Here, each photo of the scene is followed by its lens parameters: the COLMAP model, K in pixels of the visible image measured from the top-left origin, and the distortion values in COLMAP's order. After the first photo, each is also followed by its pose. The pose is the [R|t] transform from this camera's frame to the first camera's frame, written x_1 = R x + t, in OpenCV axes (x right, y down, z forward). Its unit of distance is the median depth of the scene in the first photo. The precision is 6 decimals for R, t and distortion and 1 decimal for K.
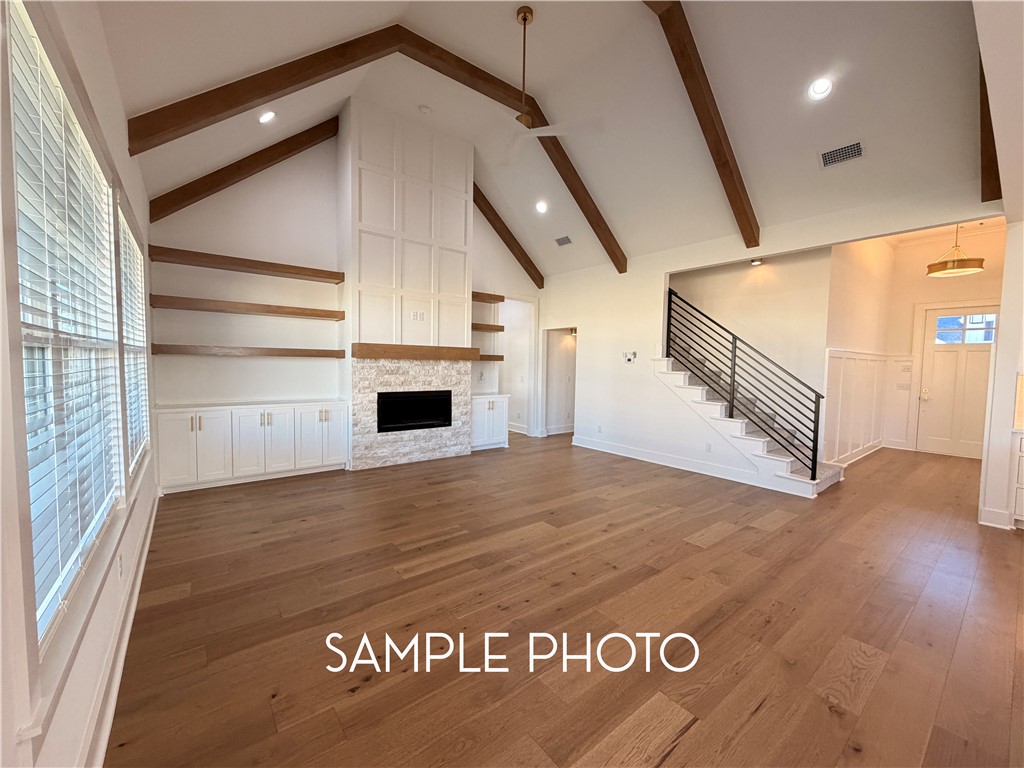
lens RADIAL K [[407.9, 0, 512.0], [0, 407.9, 384.0], [0, 0, 1]] dist [0.001024, 0.000141]
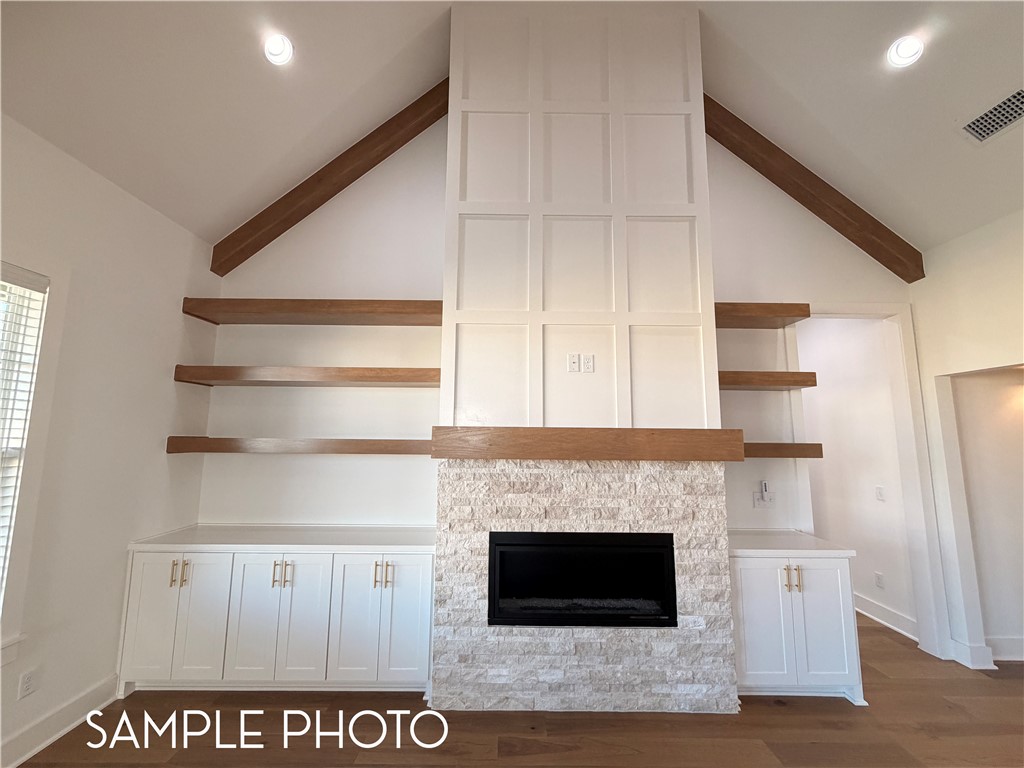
lens RADIAL K [[407.9, 0, 512.0], [0, 407.9, 384.0], [0, 0, 1]] dist [0.001024, 0.000141]
pose [[0.787614, -0.086288, -0.610097, -0.011546], [-0.028229, 0.984053, -0.175621, -0.056394], [0.615522, 0.155544, 0.772618, 0.559131]]
